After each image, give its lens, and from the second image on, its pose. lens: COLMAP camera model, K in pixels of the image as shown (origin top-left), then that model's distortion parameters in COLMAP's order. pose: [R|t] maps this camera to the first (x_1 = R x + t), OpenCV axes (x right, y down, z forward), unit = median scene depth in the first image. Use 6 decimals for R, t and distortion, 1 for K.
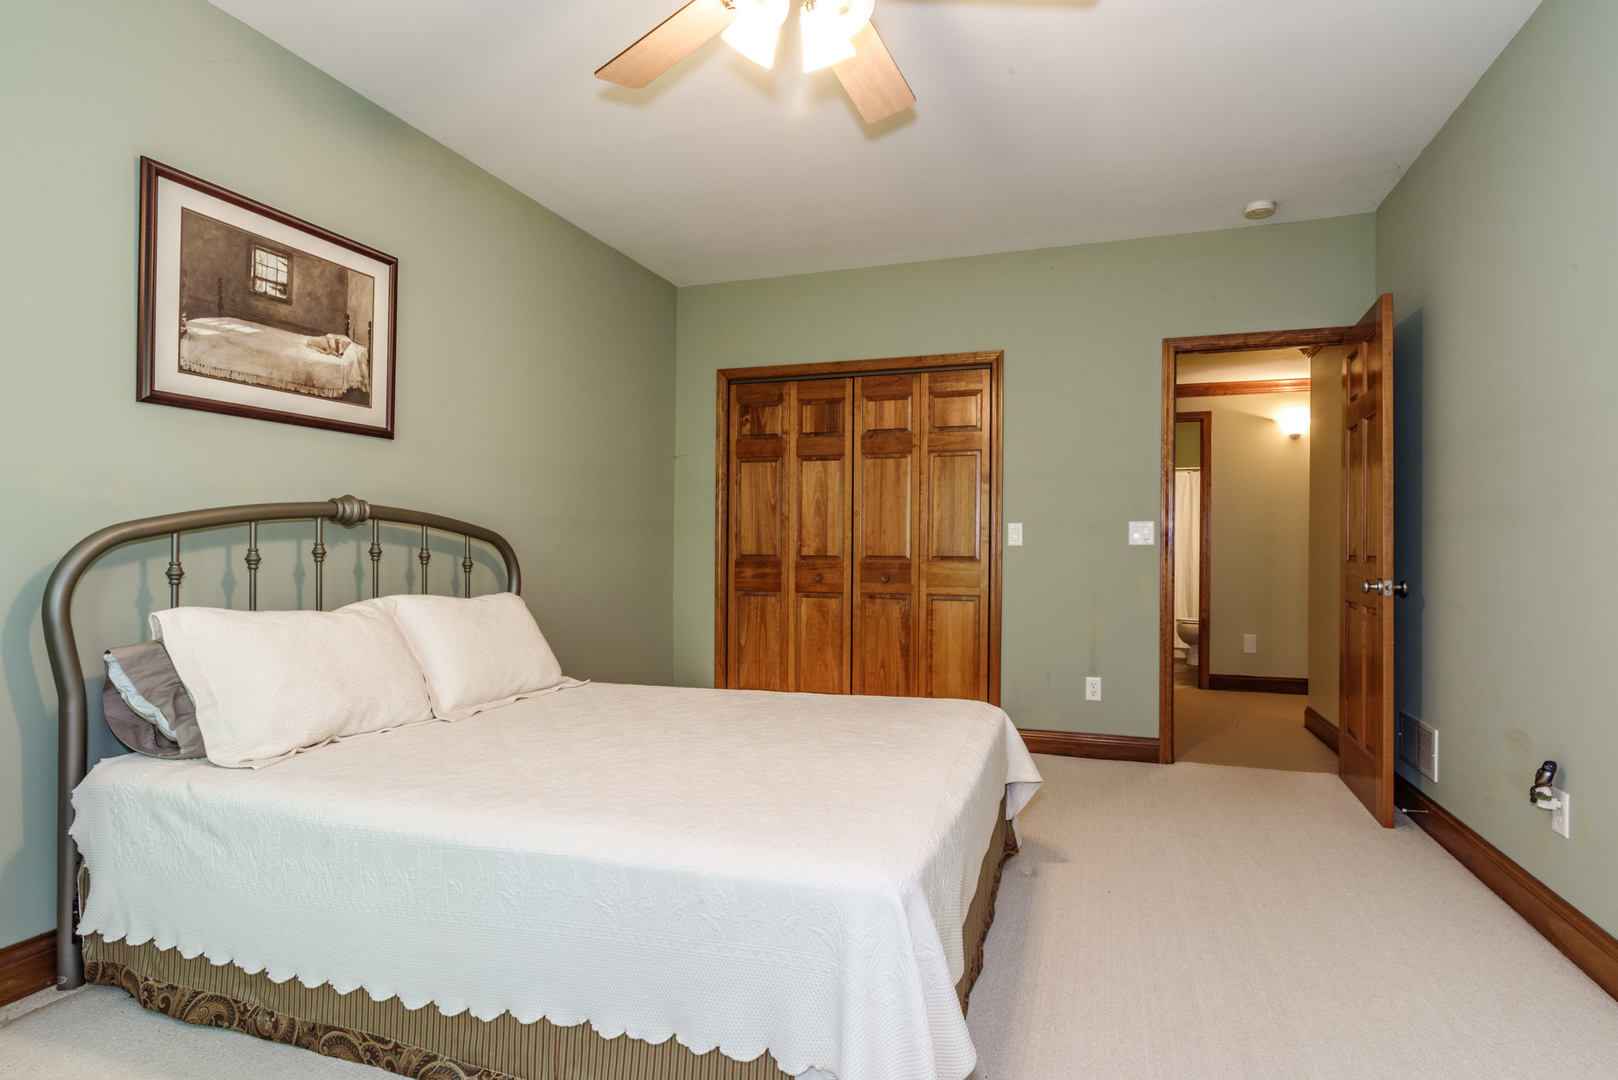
lens RADIAL K [[863.4, 0, 801.1], [0, 863.4, 540.7], [0, 0, 1]] dist [0.003481, -0.000668]
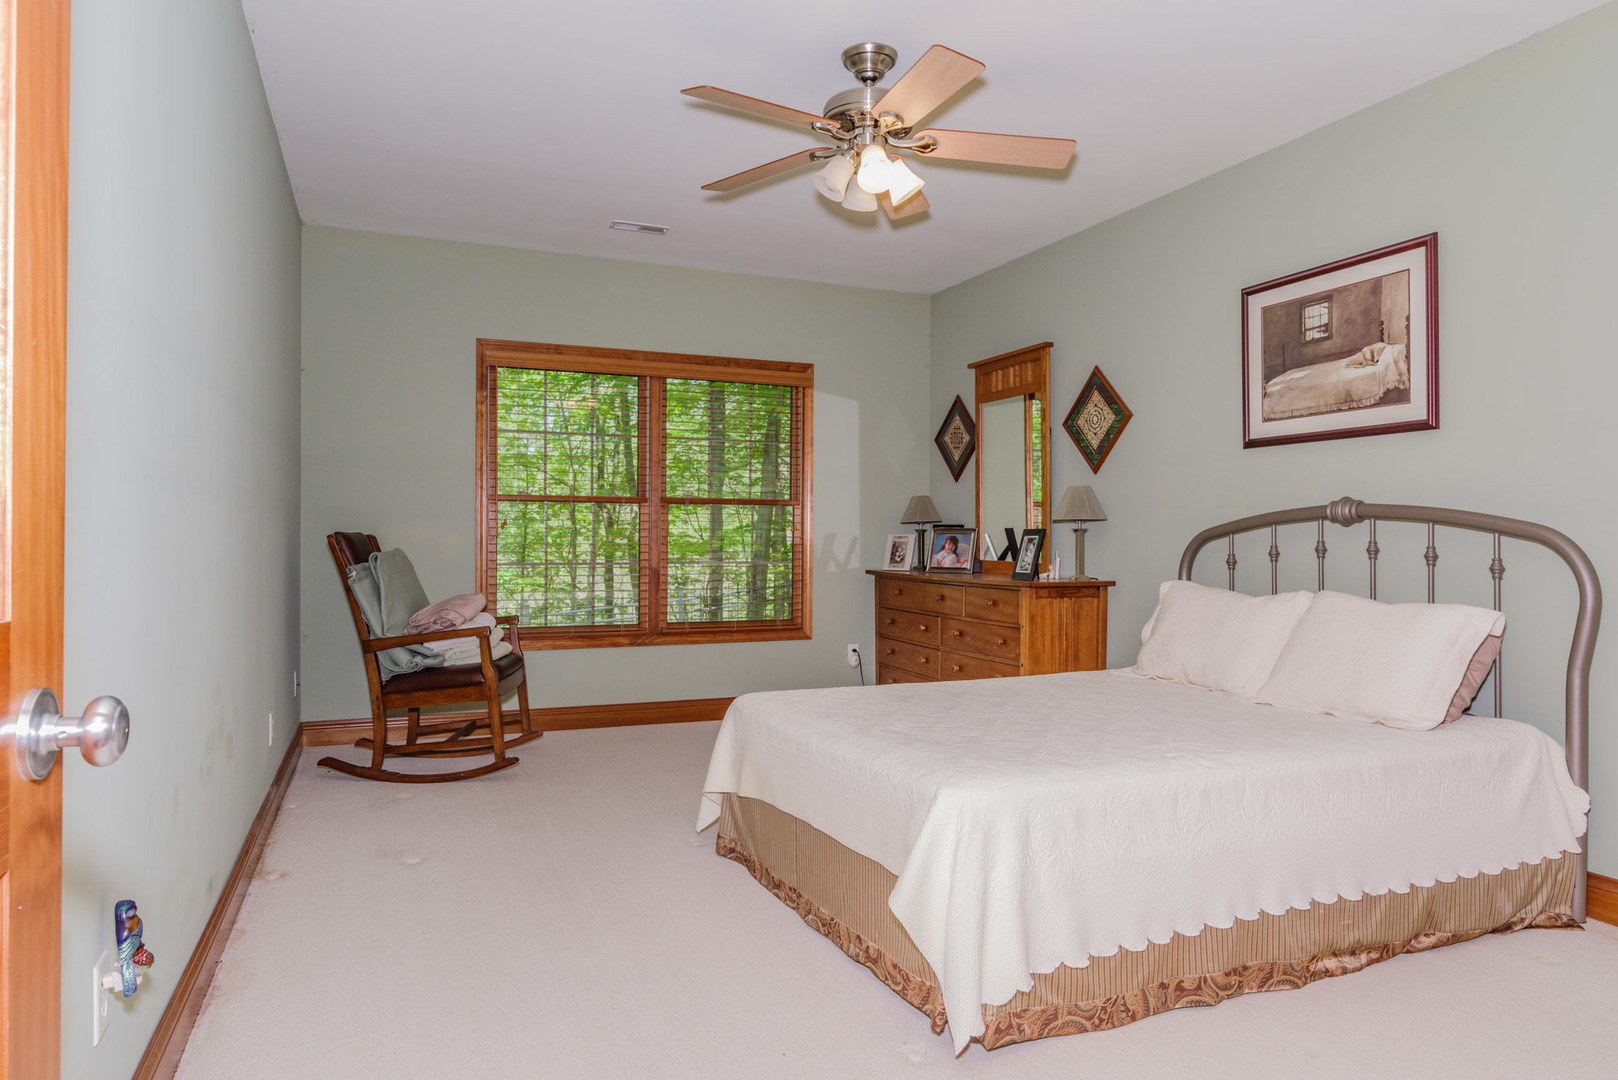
lens RADIAL K [[1027.4, 0, 810.0], [0, 1027.4, 537.2], [0, 0, 1]] dist [0.000474, -0.000031]
pose [[-0.762700, 0.001597, -0.646751, 0.824720], [0.001351, 0.999999, 0.000876, -0.004485], [0.646751, -0.000205, -0.762701, 1.549998]]
